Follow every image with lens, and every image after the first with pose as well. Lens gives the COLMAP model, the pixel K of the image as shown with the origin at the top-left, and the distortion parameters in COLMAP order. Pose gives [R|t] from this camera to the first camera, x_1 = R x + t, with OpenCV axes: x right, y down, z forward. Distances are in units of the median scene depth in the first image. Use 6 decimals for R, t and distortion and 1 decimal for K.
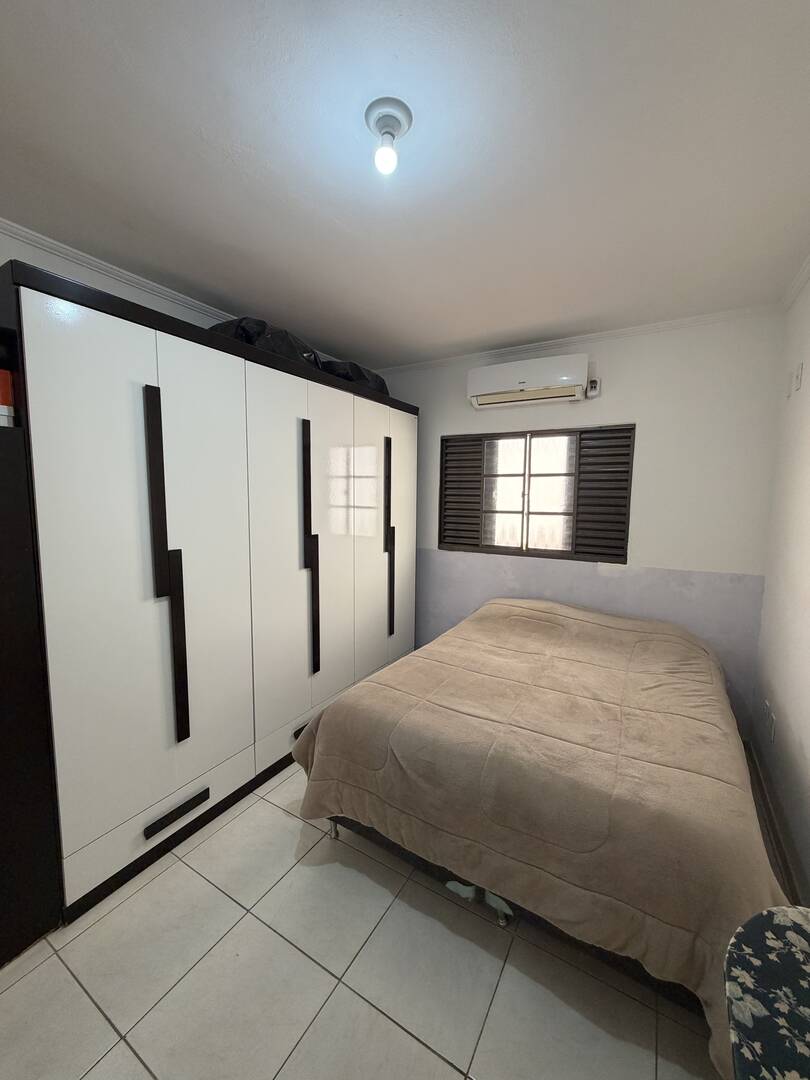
lens RADIAL K [[430.9, 0, 403.2], [0, 430.9, 536.9], [0, 0, 1]] dist [0.000646, 0.000202]
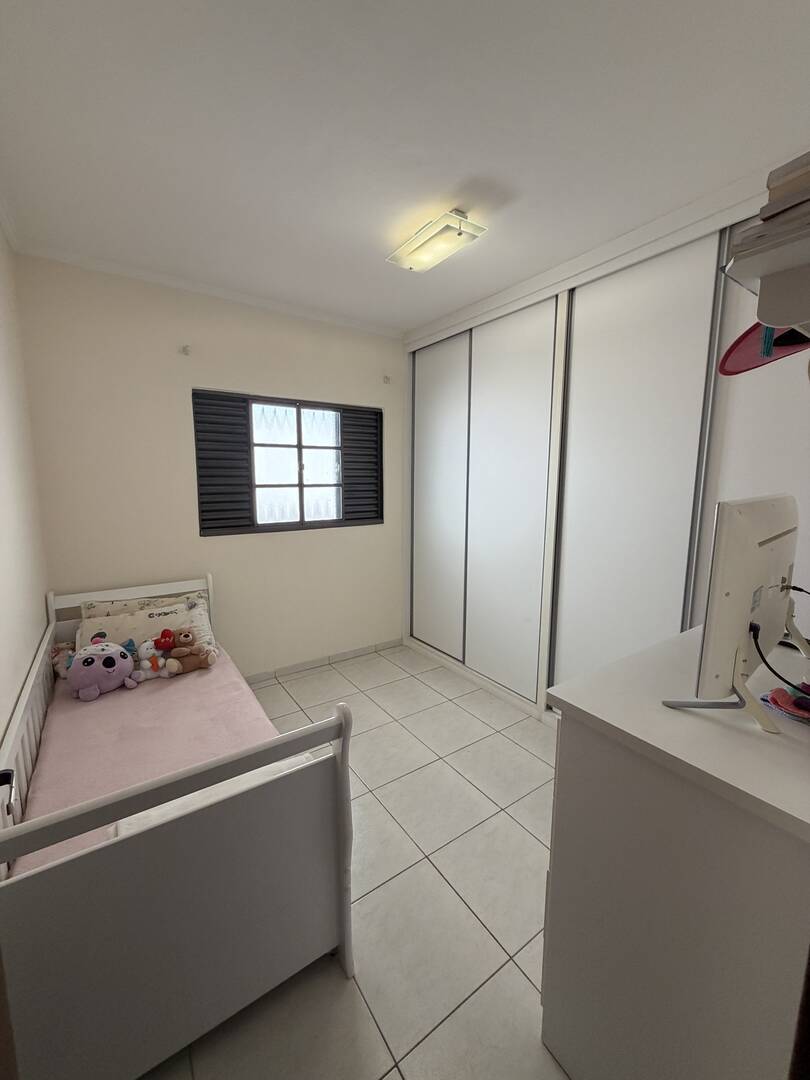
lens RADIAL K [[430.9, 0, 403.2], [0, 430.9, 536.9], [0, 0, 1]] dist [0.000646, 0.000202]
pose [[0.415461, -0.149526, 0.897237, -0.532860], [0.081187, 0.988555, 0.127151, -0.048786], [-0.905981, 0.020018, 0.422846, 0.394423]]
